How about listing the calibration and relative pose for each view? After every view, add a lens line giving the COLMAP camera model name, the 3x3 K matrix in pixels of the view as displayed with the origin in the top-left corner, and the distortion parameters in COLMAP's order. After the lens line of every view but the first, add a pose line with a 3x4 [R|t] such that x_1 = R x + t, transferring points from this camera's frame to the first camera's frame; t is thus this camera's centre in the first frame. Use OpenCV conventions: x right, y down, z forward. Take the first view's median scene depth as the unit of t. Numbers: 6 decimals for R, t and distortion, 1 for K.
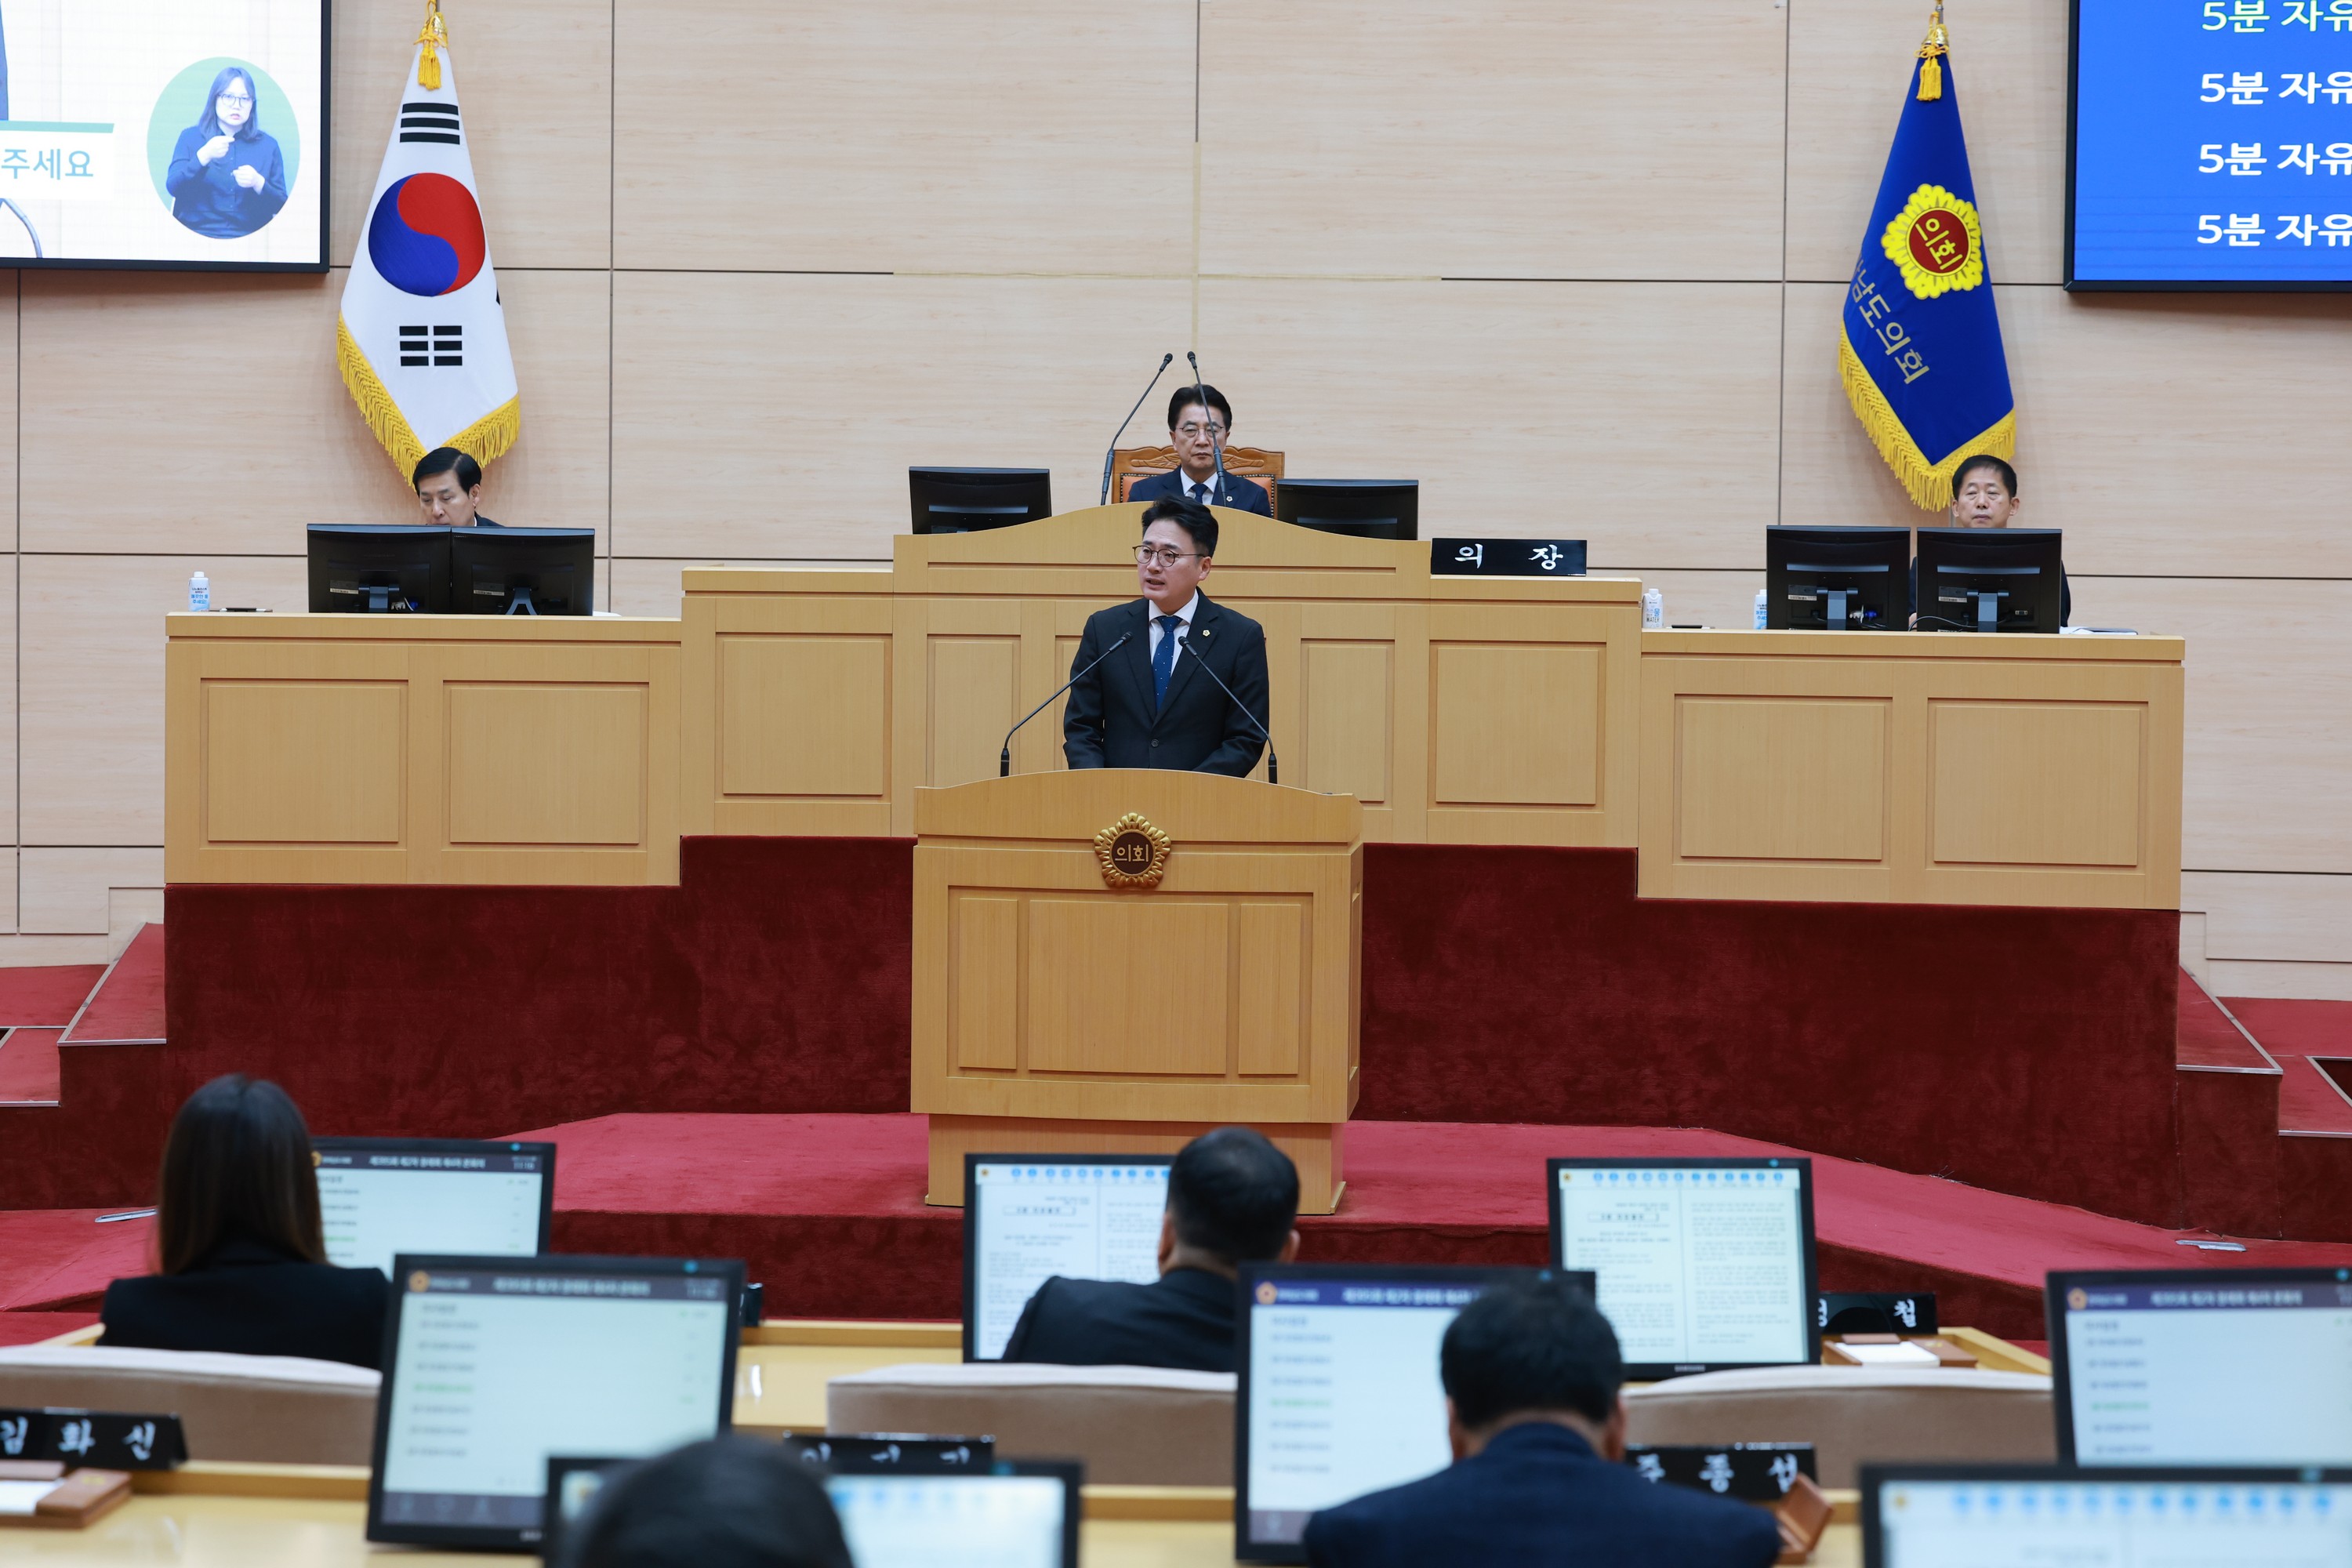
lens RADIAL K [[5406.1, 0, 1173.3], [0, 5406.1, 784.3], [0, 0, 1]] dist [-0.055848, -0.129646]
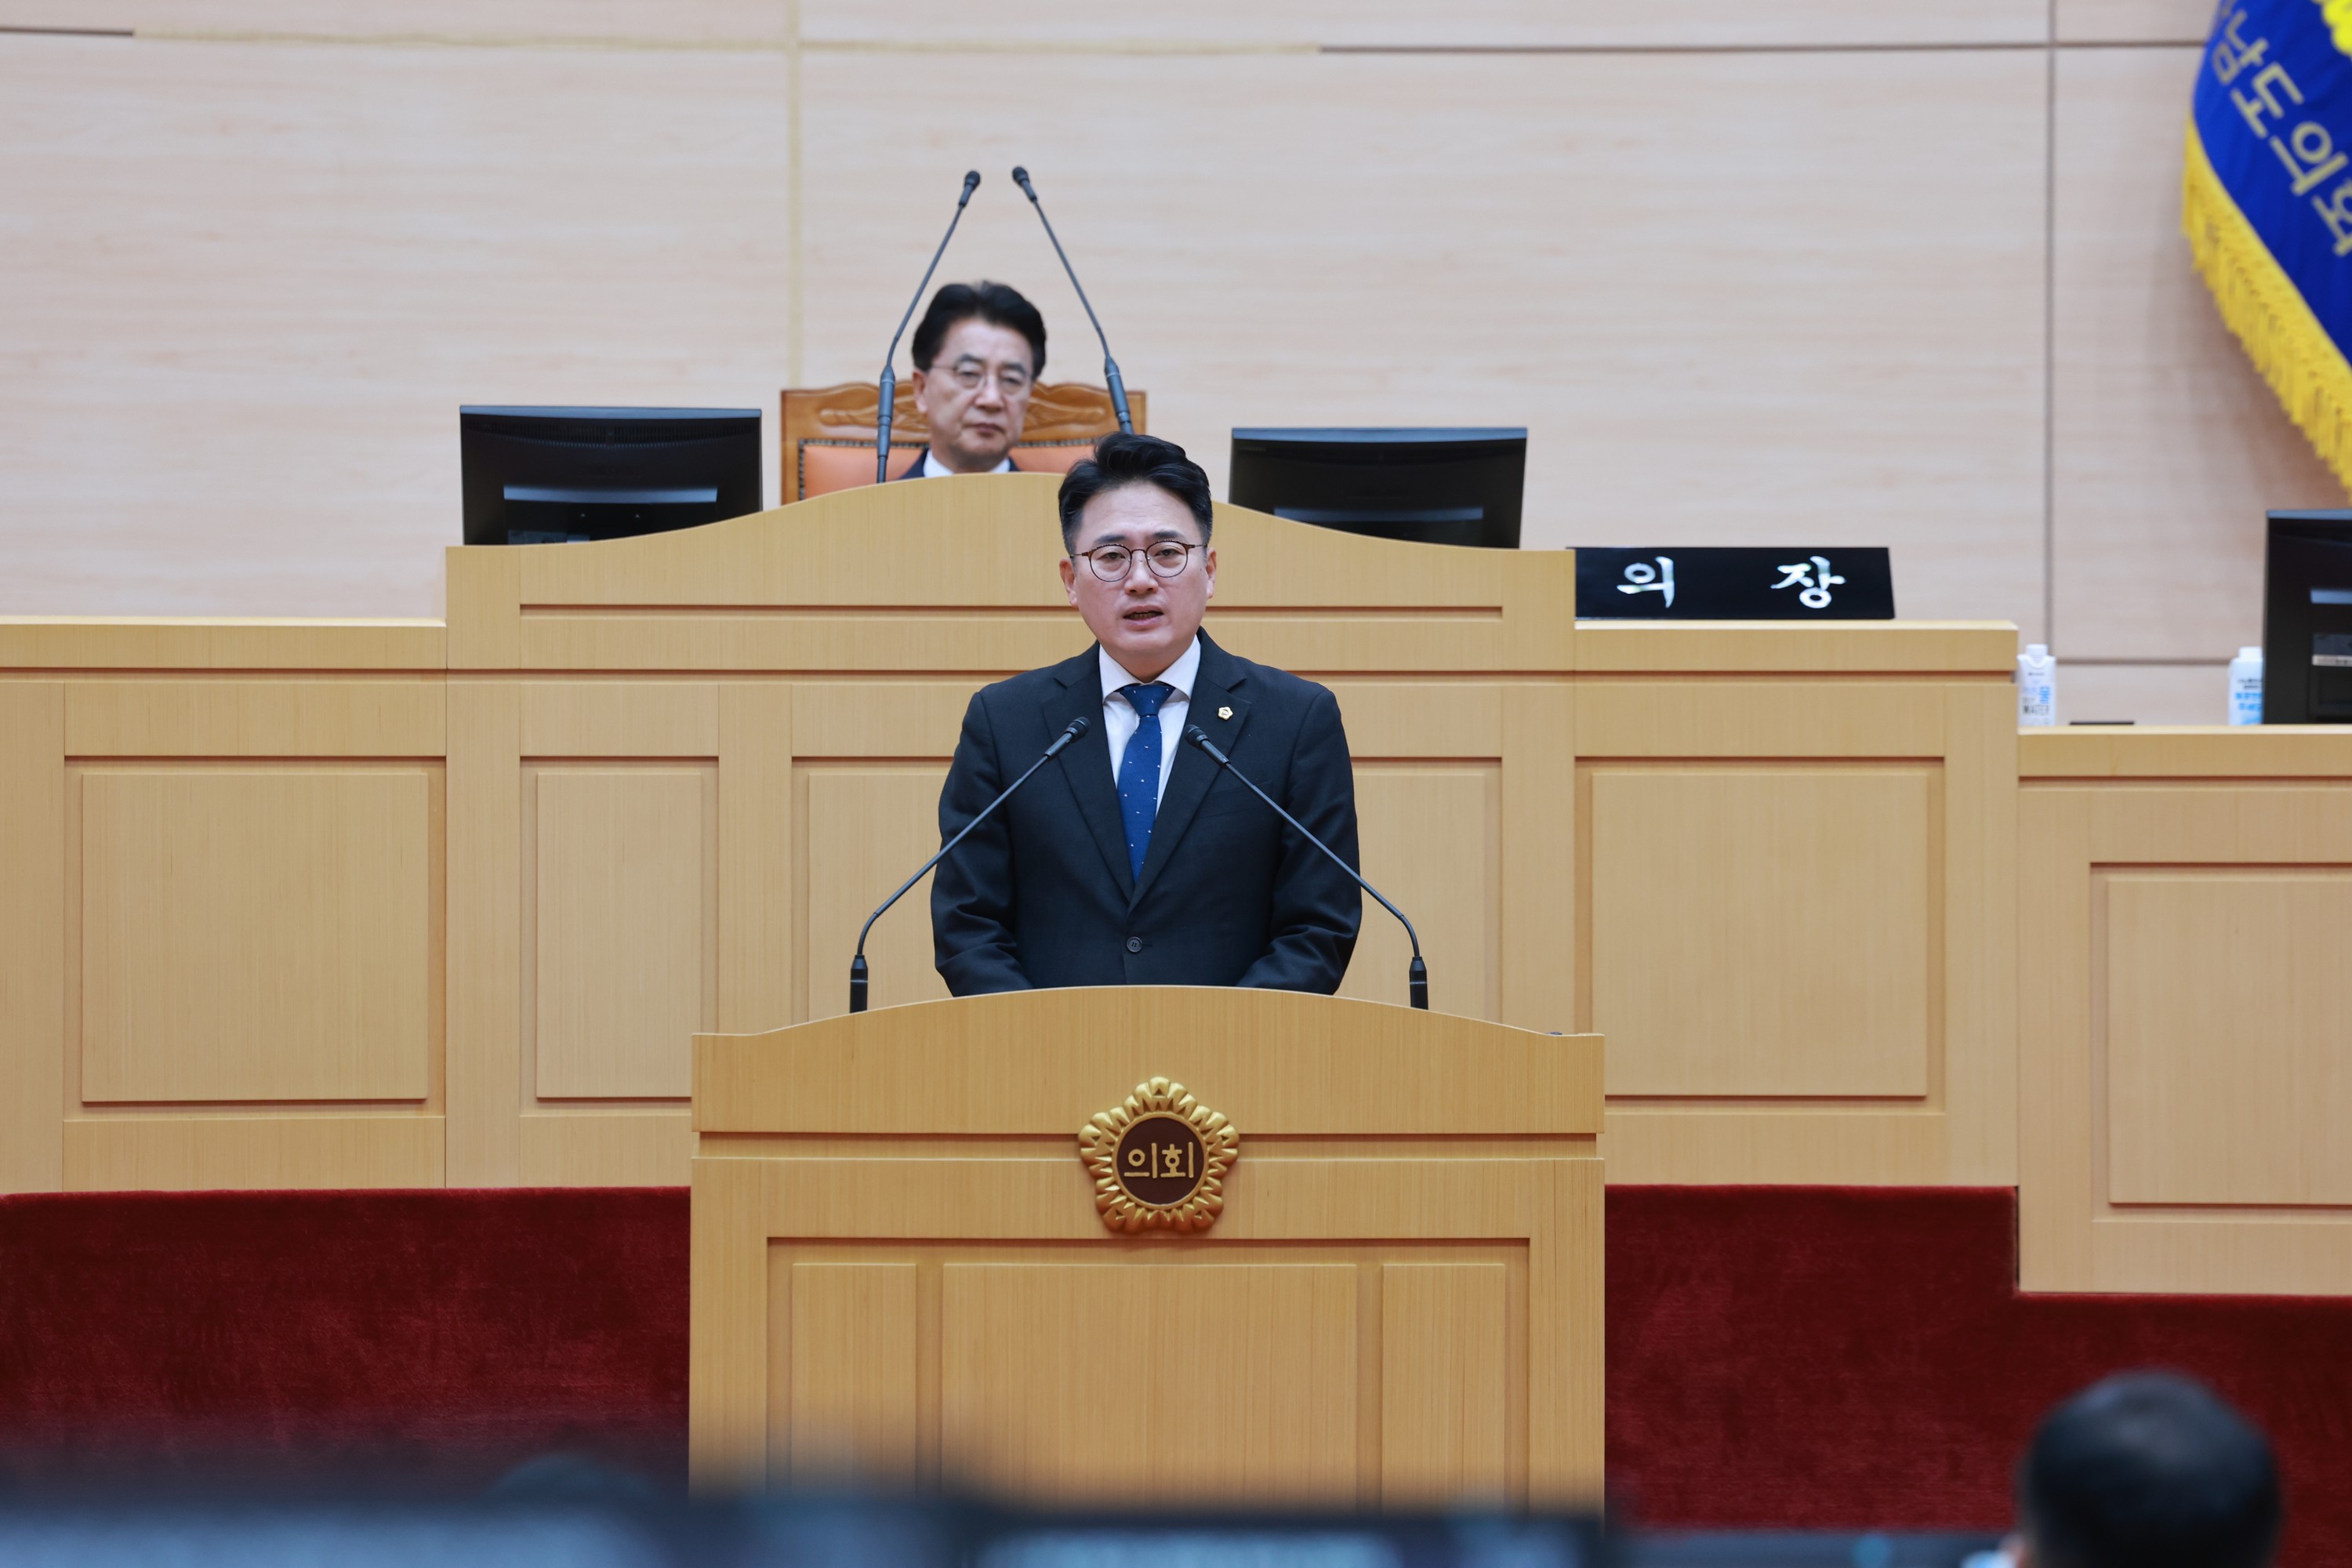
lens RADIAL K [[12438.3, 0, 1177.9], [0, 12438.3, 790.9], [0, 0, 1]] dist [1.213611, 30.720163]
pose [[0.992432, -0.010729, 0.122325, -0.122384], [0.016684, 0.998719, -0.047764, 0.028422], [-0.121656, 0.049443, 0.991340, -0.089448]]
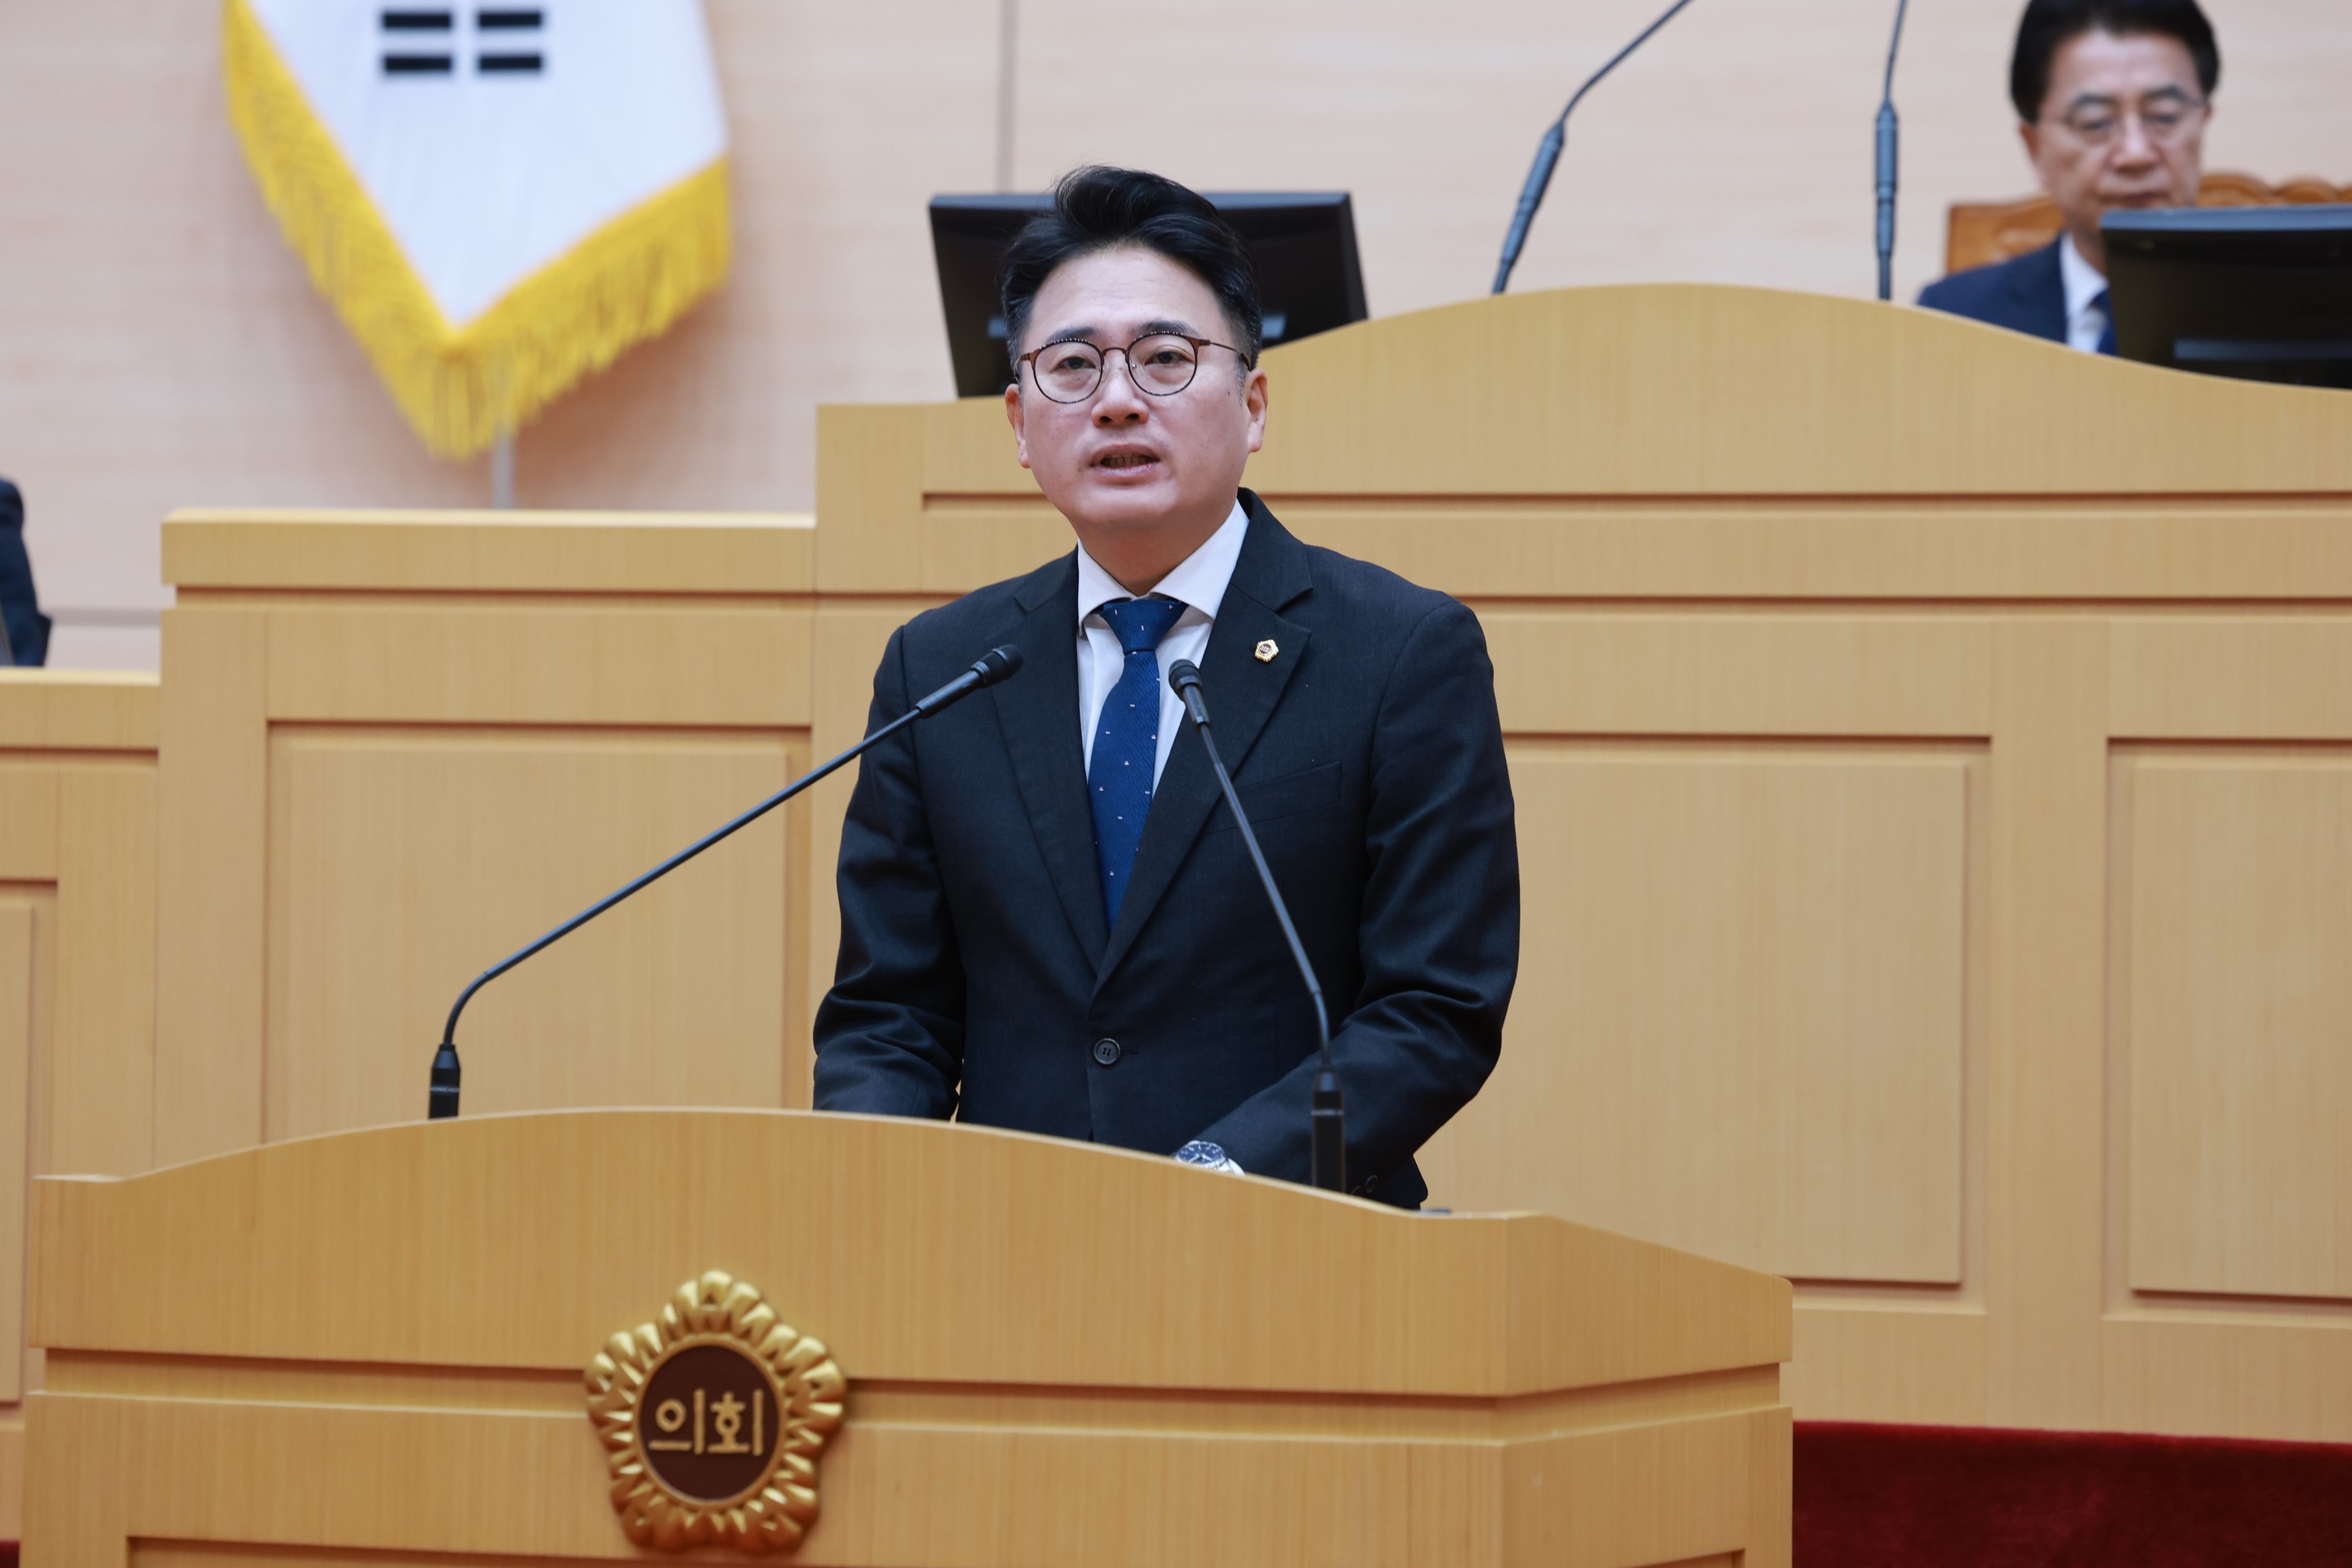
lens RADIAL K [[10656.8, 0, 1168.2], [0, 10656.8, 842.4], [0, 0, 1]] dist [1.082596, 3.143952]
pose [[0.952211, 0.001890, -0.305436, 0.153718], [-0.017770, 0.998630, -0.049221, 0.008427], [0.304924, 0.052296, 0.950940, 0.428880]]
